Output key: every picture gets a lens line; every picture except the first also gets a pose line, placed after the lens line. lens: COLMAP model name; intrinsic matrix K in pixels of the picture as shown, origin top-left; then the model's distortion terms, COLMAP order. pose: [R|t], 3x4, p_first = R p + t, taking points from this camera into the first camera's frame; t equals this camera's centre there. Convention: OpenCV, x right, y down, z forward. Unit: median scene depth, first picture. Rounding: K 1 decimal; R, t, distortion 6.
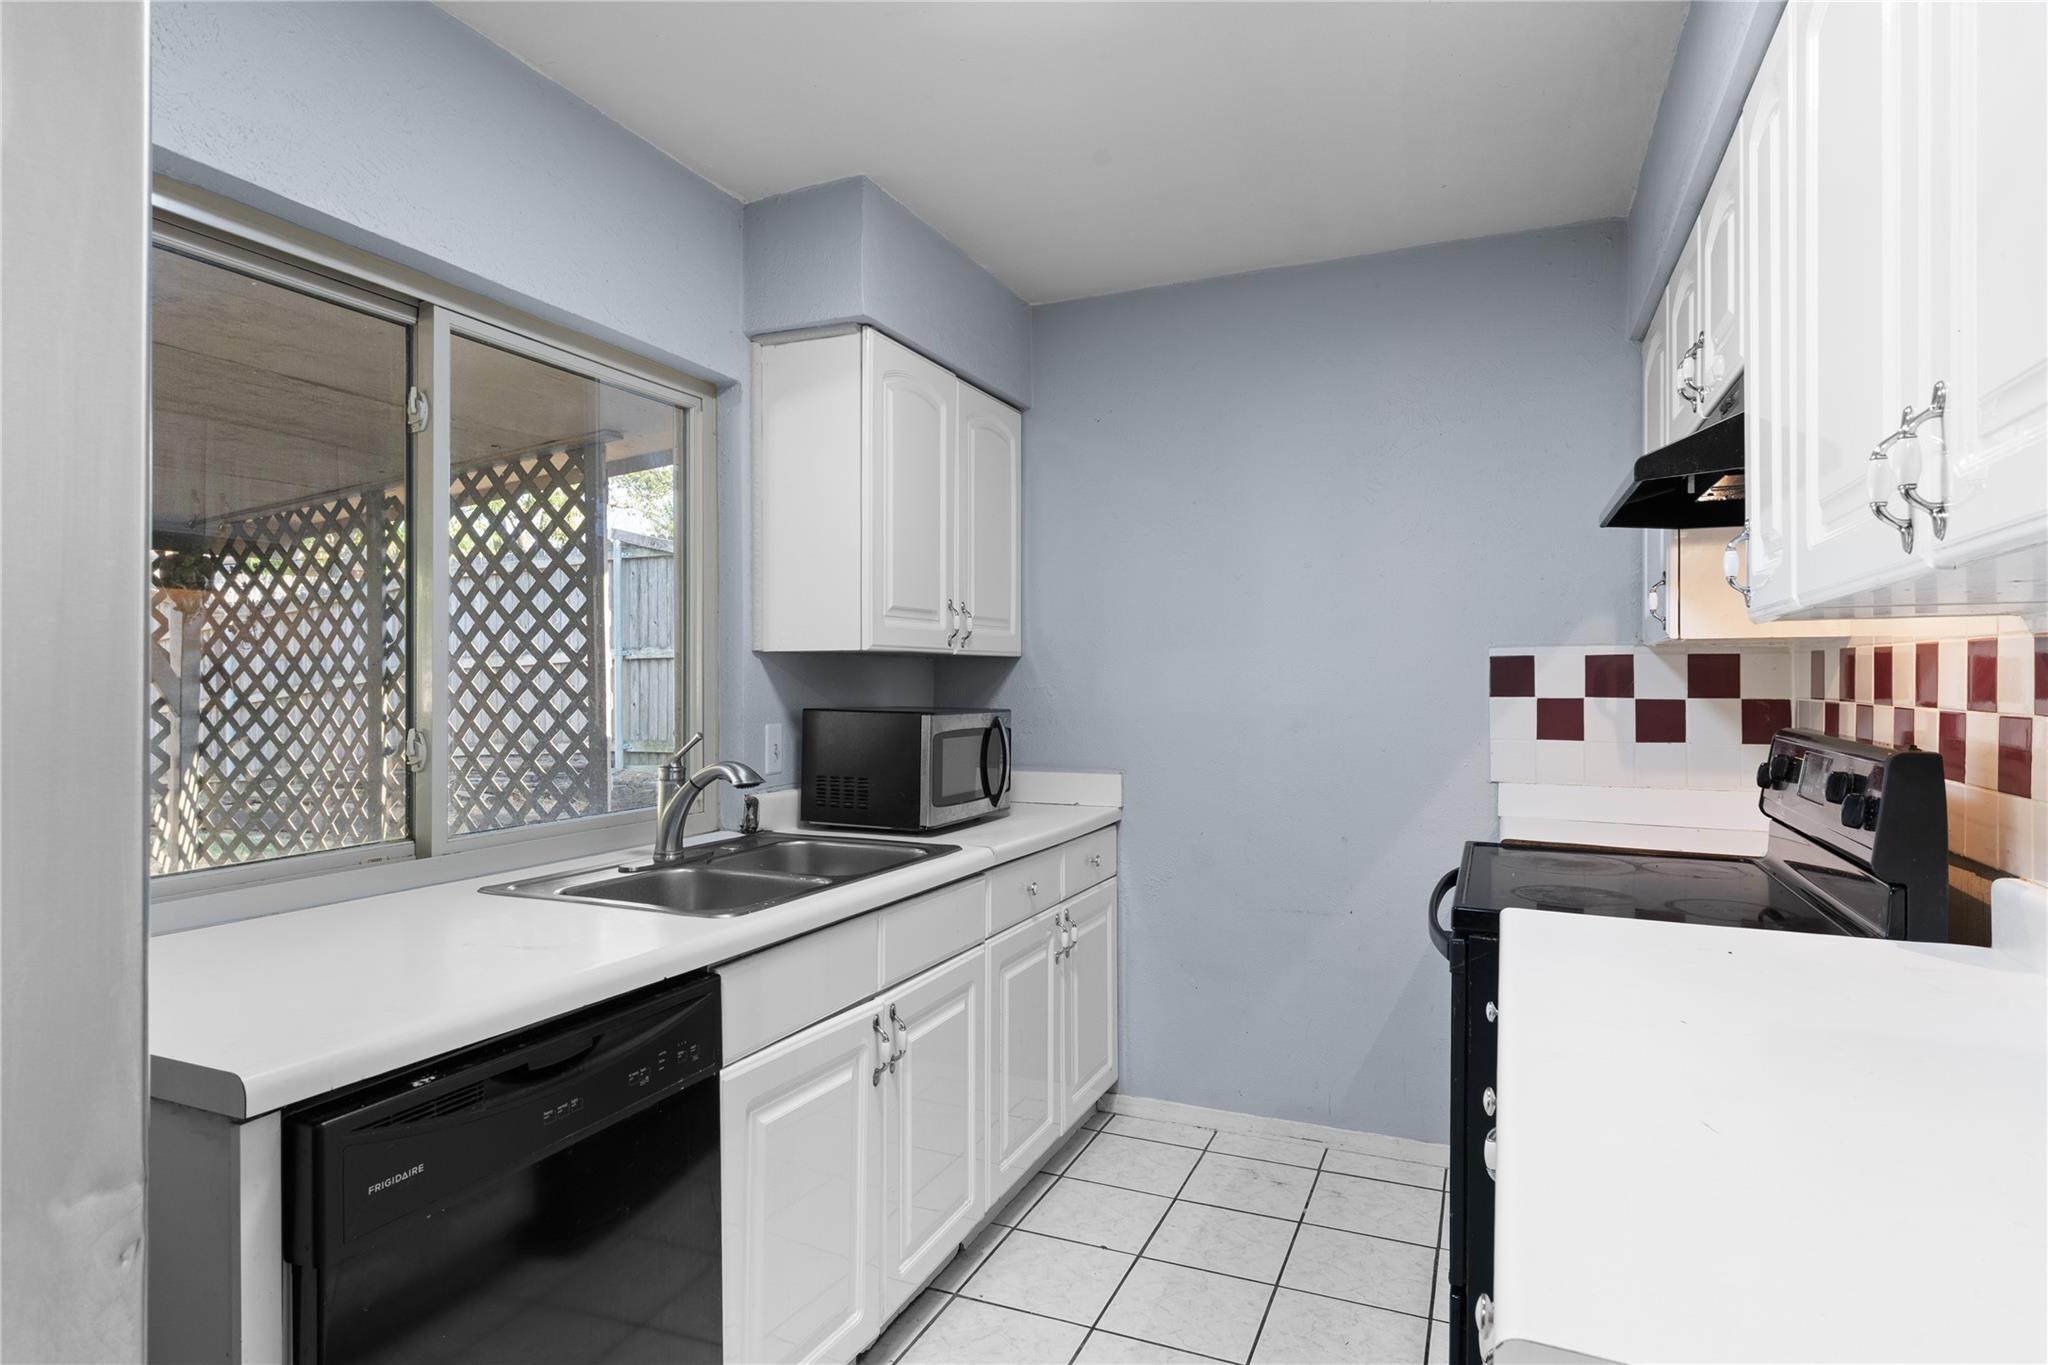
lens RADIAL K [[1095.4, 0, 997.6], [0, 1095.4, 674.7], [0, 0, 1]] dist [-0.003588, 0.000226]
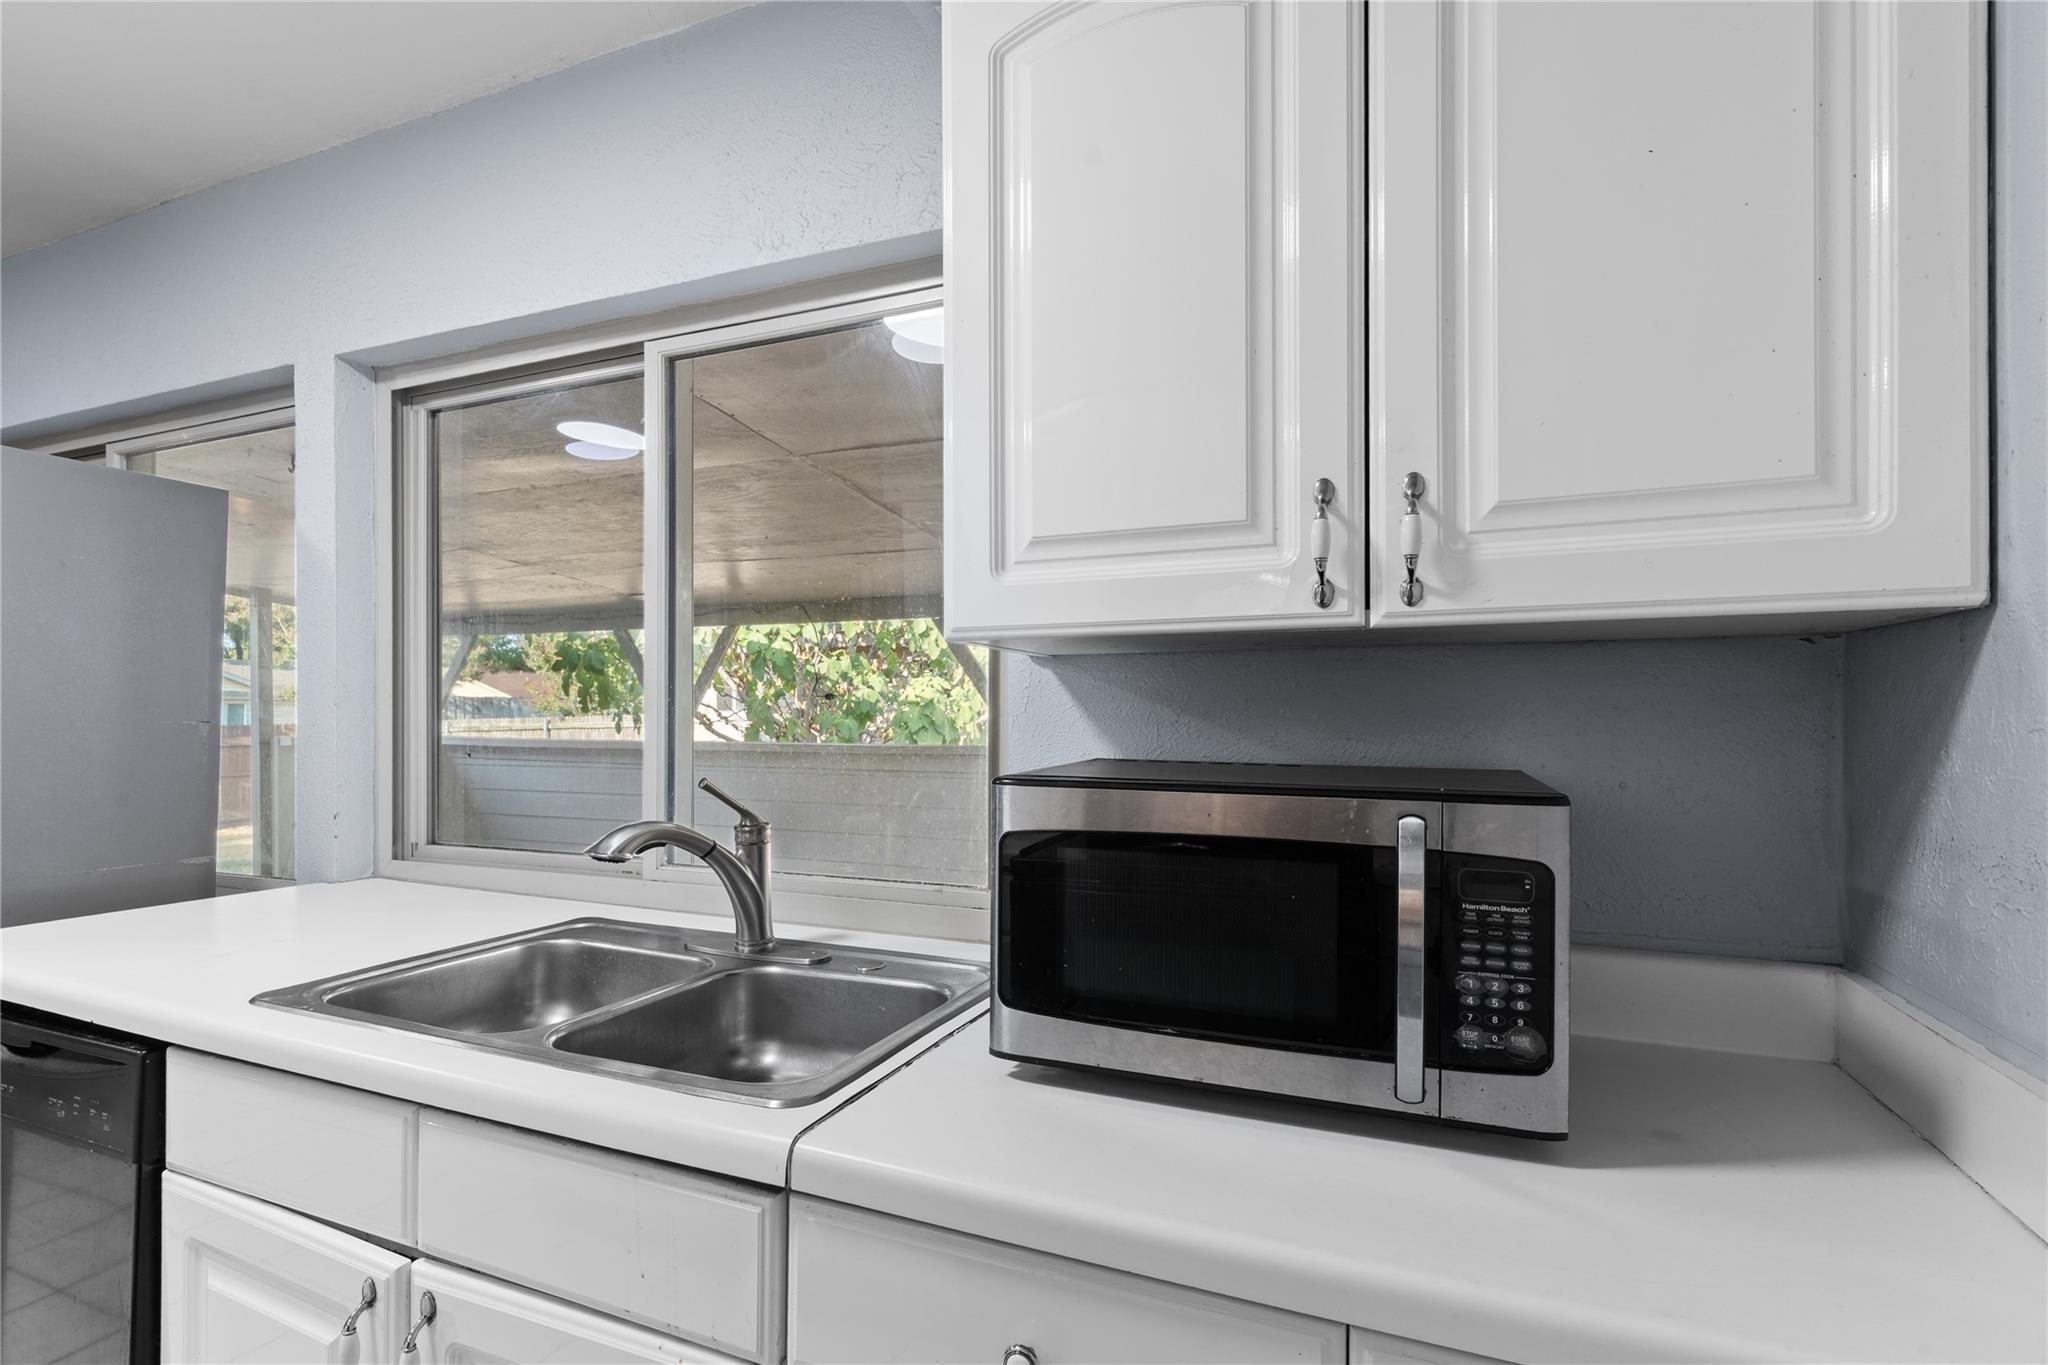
lens RADIAL K [[977.9, 0, 1022.9], [0, 977.9, 691.9], [0, 0, 1]] dist [0.000579, 0.003023]
pose [[0.026415, -0.017922, -0.999490, 0.281445], [0.001508, 0.999839, -0.017888, 0.007769], [0.999650, -0.001035, 0.026437, 0.902069]]
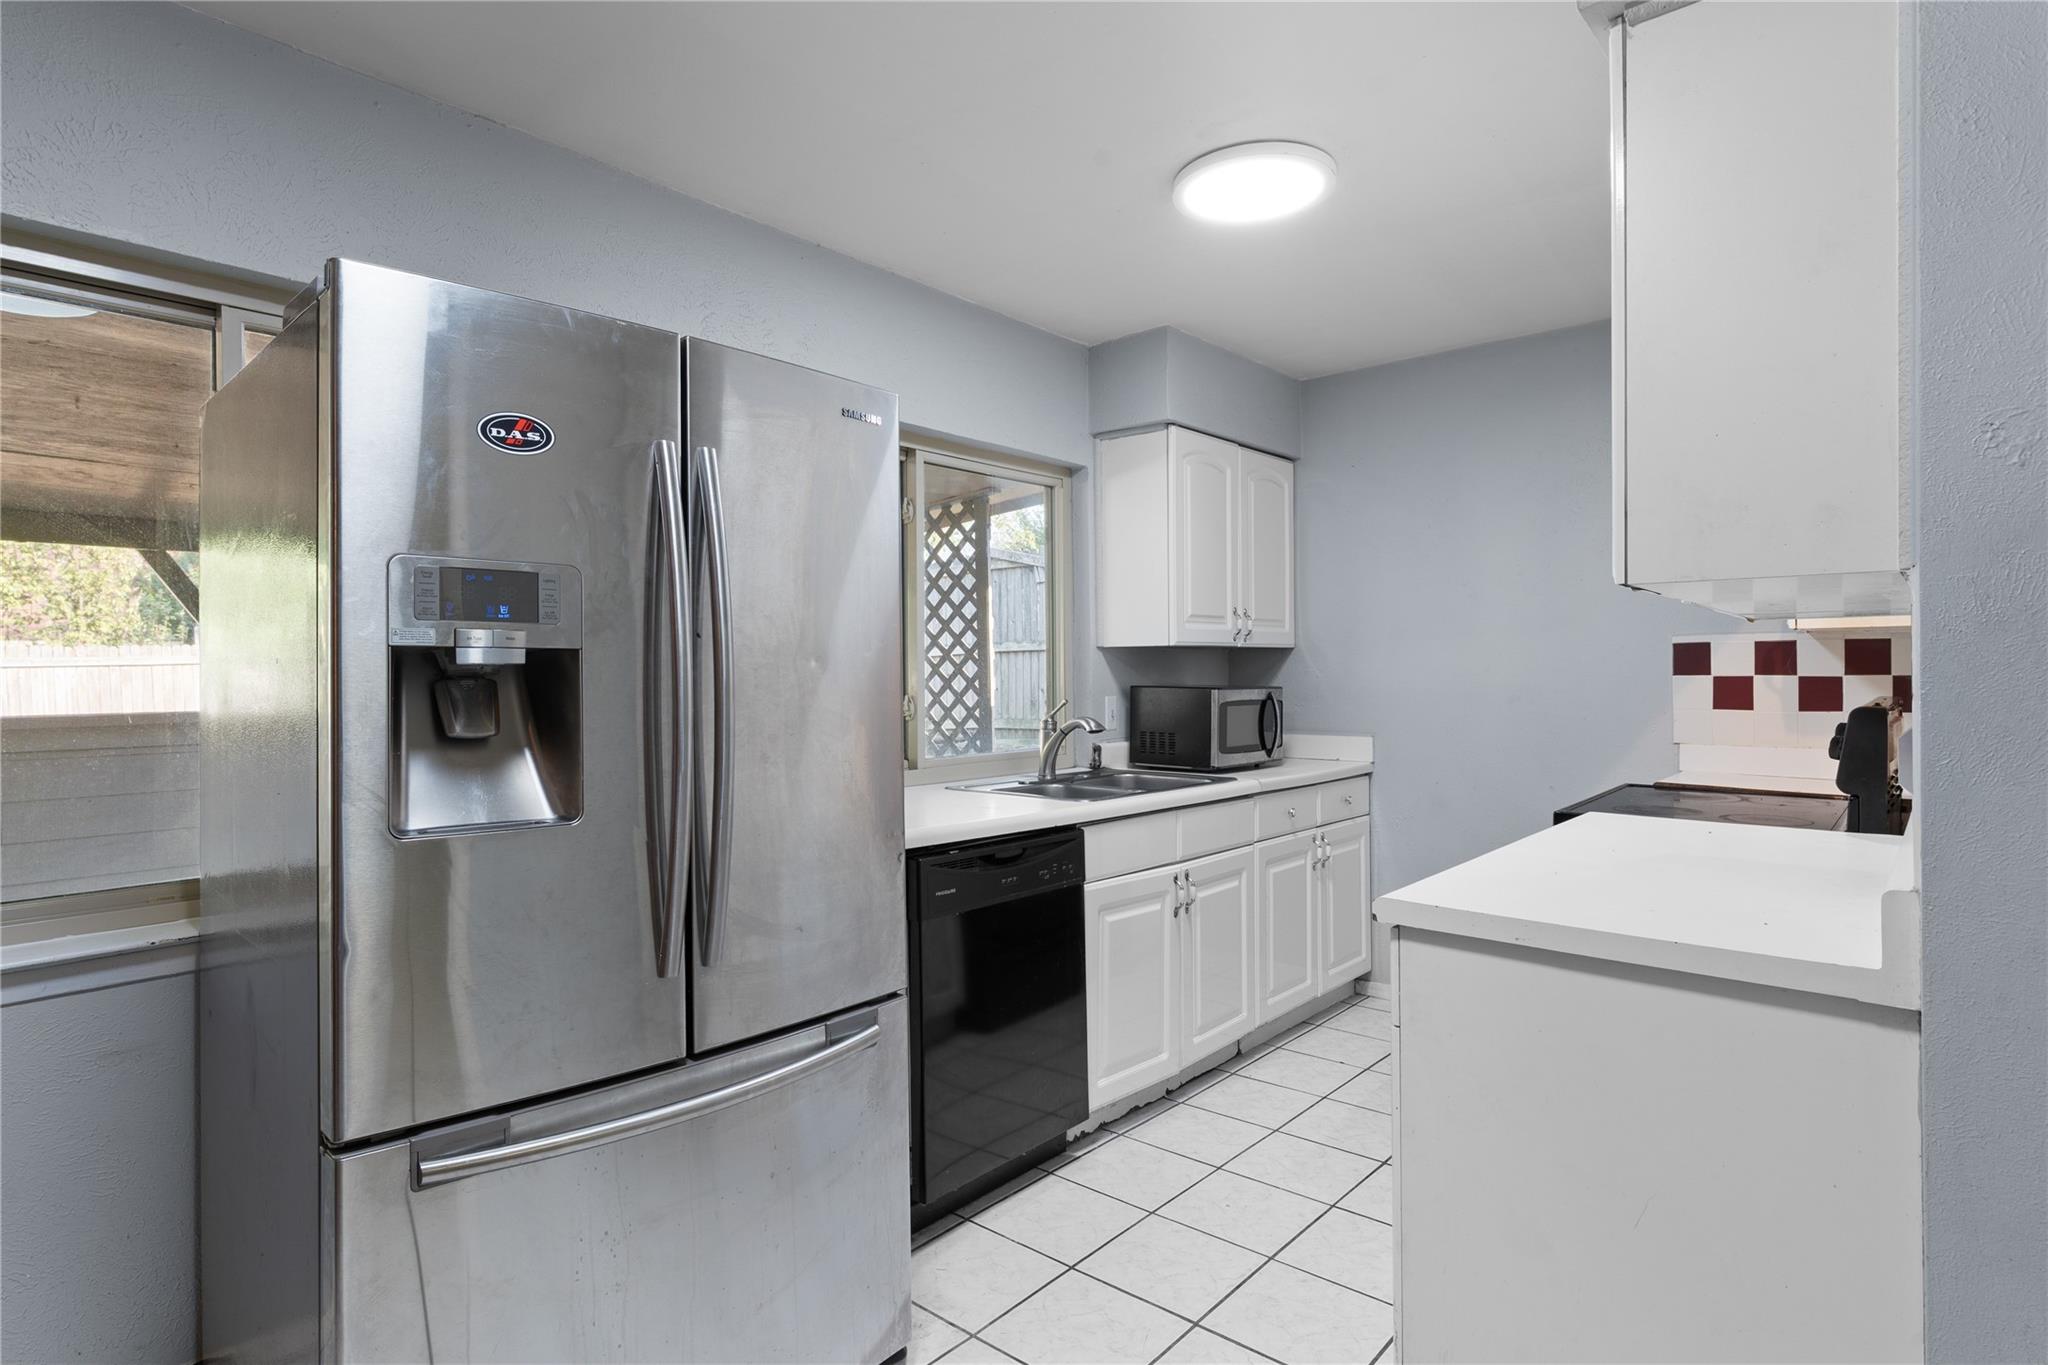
lens RADIAL K [[1095.4, 0, 1030.8], [0, 1095.4, 672.2], [0, 0, 1]] dist [-0.003588, 0.000226]
pose [[0.963244, -0.006484, -0.268548, 0.081785], [0.008456, 0.999945, 0.006185, 0.002723], [0.268494, -0.008228, 0.963246, -0.419003]]
